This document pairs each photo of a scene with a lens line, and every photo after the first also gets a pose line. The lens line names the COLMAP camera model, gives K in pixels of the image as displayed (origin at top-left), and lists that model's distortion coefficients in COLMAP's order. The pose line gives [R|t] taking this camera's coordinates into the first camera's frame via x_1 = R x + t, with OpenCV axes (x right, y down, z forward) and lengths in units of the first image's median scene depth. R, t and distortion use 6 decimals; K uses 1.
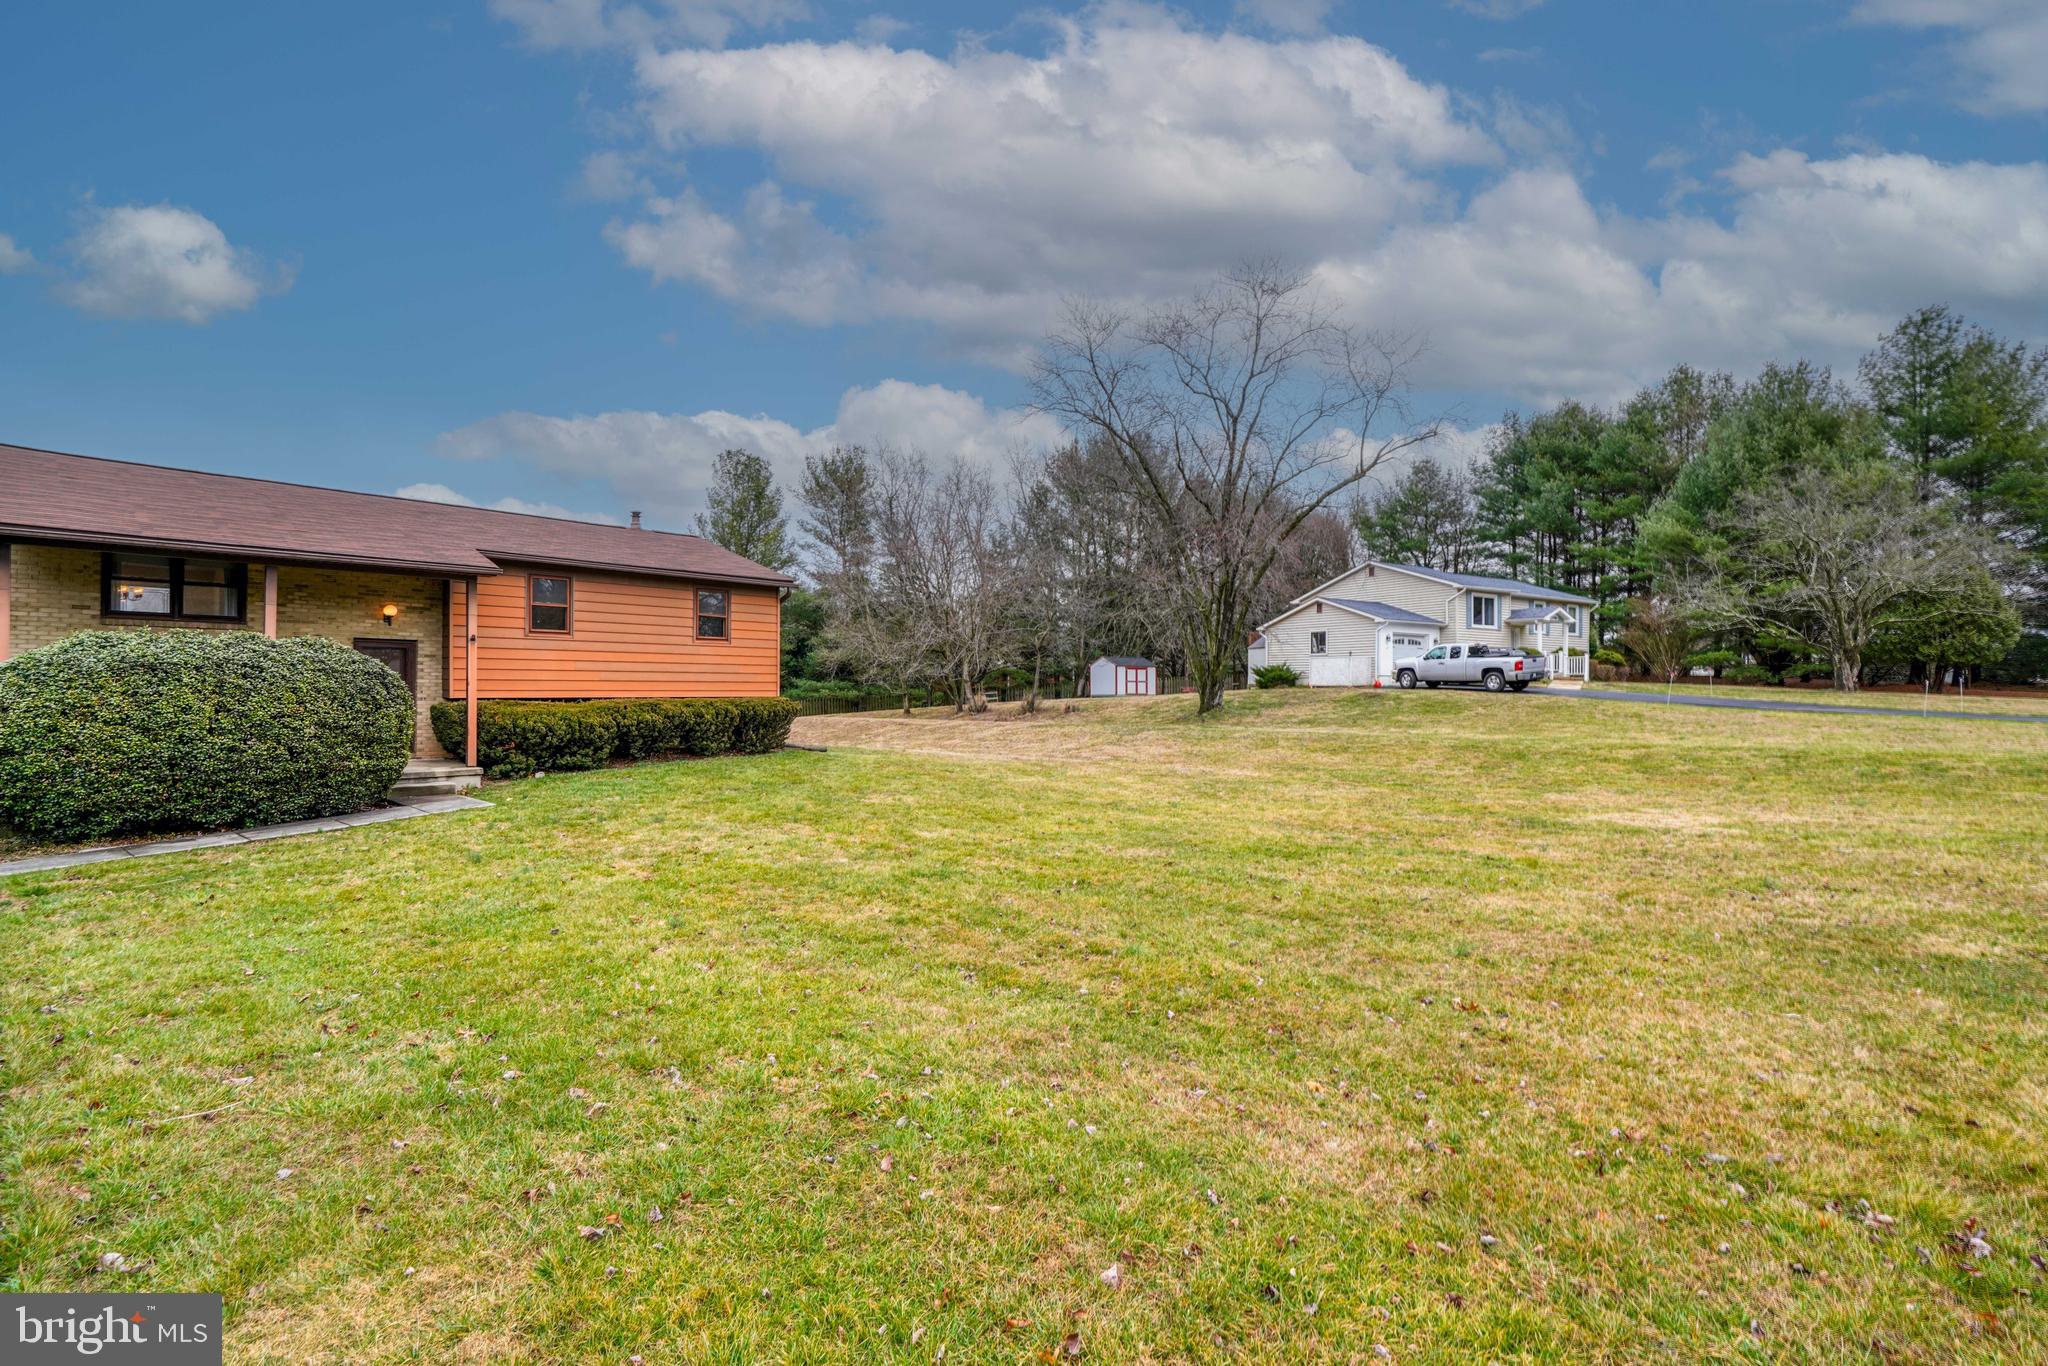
lens RADIAL K [[940.9, 0, 1004.0], [0, 940.9, 690.7], [0, 0, 1]] dist [-0.002410, 0.000110]
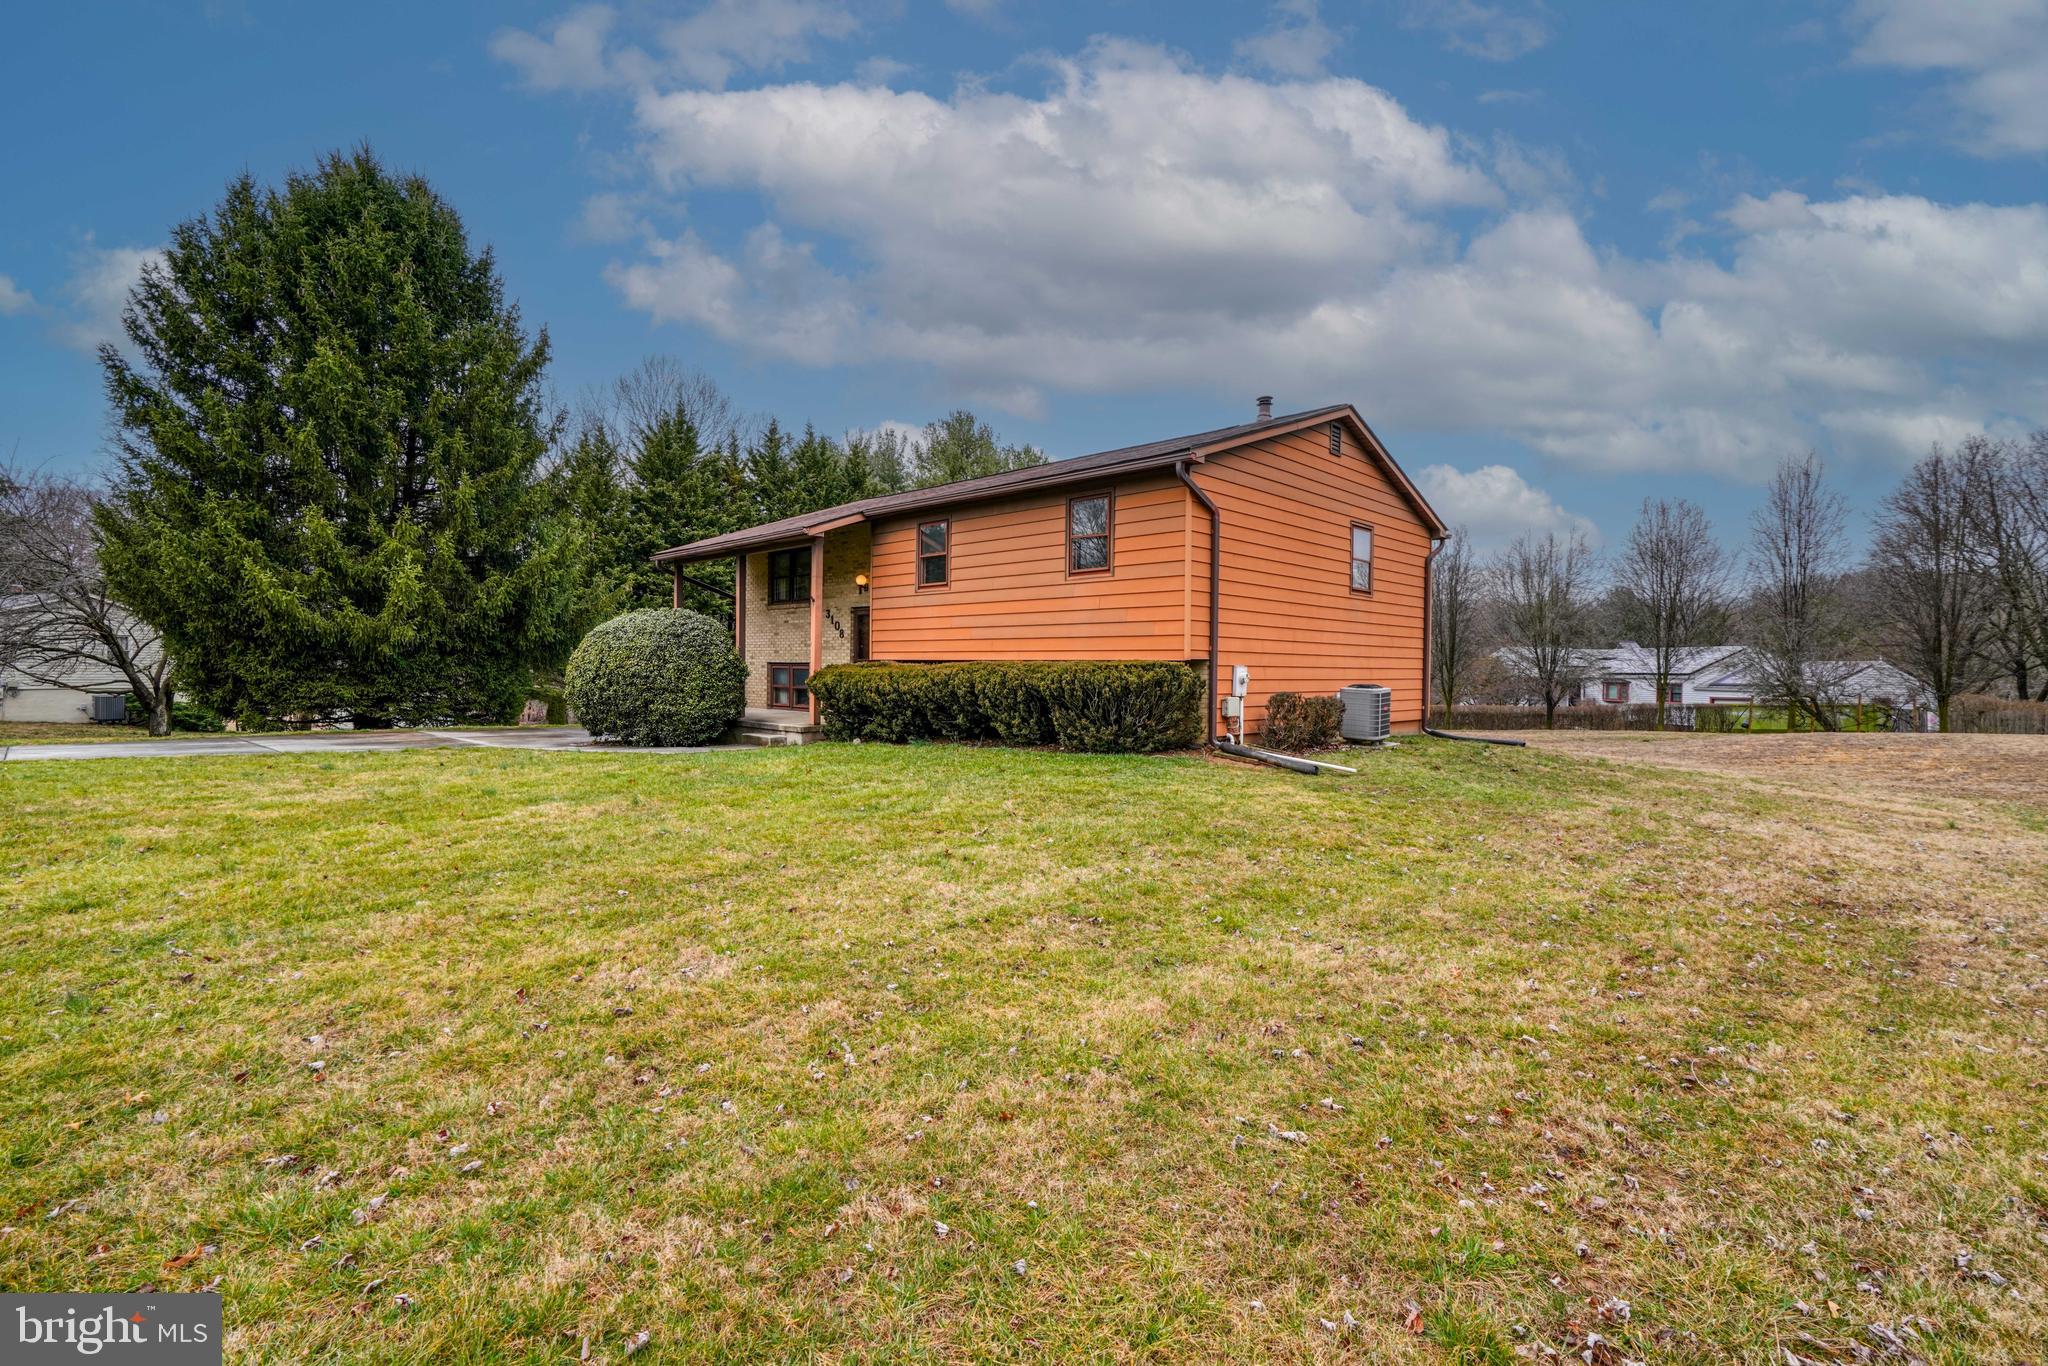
lens RADIAL K [[925.3, 0, 1014.6], [0, 925.3, 678.6], [0, 0, 1]] dist [0.000177, 0.004507]
pose [[-0.031019, 0.004543, -0.999508, 0.193715], [-0.016028, 0.999859, 0.005042, 0.009726], [0.999390, 0.016177, -0.030942, 0.558820]]
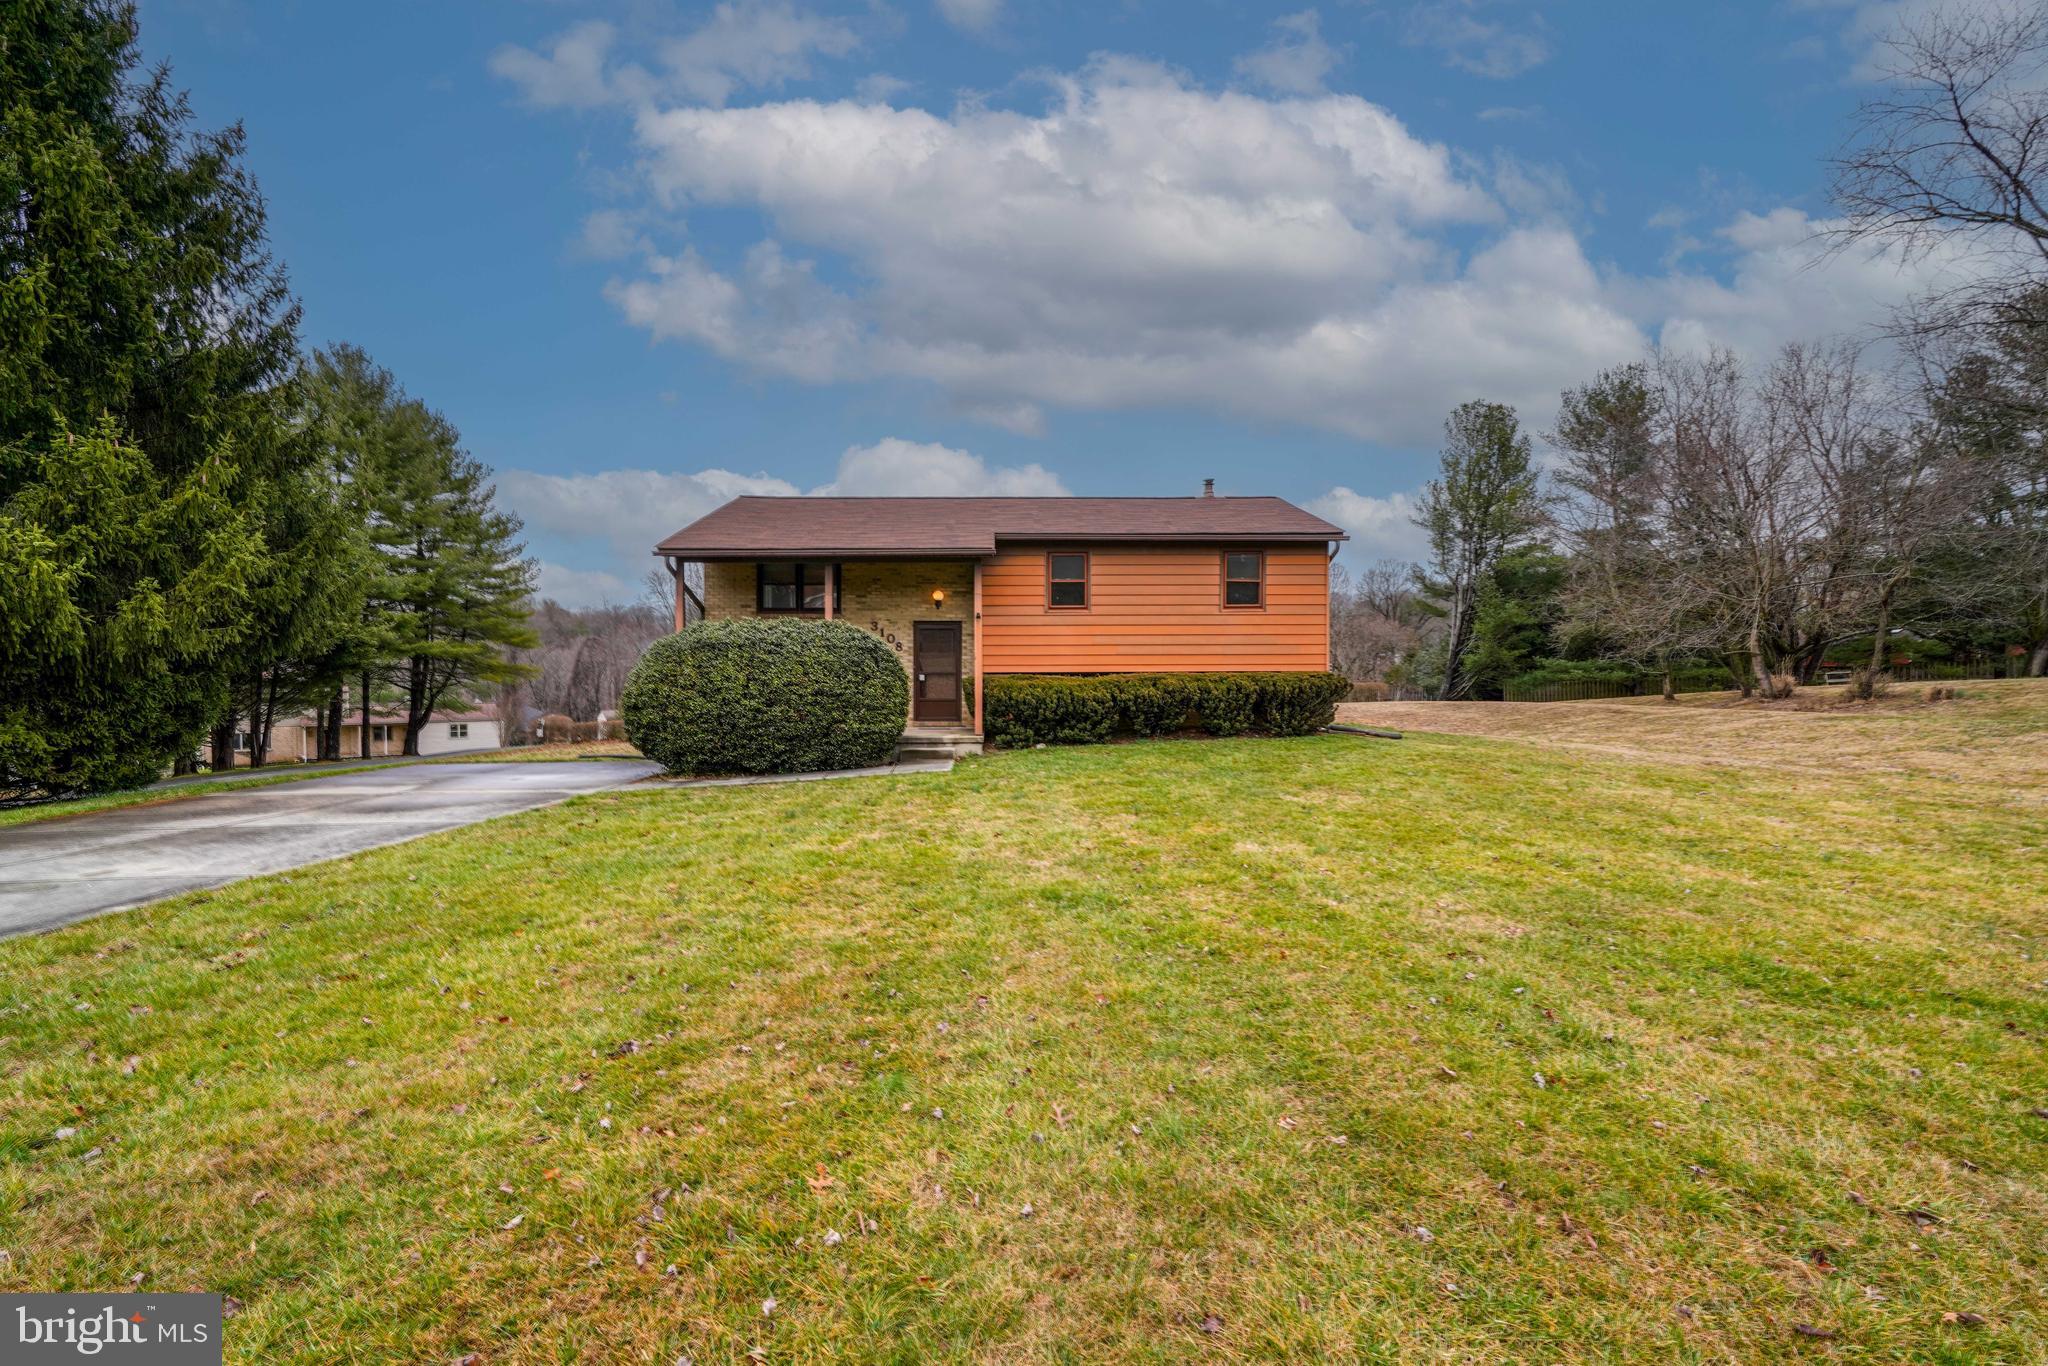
lens RADIAL K [[940.9, 0, 1004.0], [0, 940.9, 690.7], [0, 0, 1]] dist [-0.002410, 0.000110]
pose [[0.691620, 0.006217, -0.722235, 0.104306], [0.004499, 0.999906, 0.012916, 0.007121], [0.722247, -0.012182, 0.691527, 0.123136]]
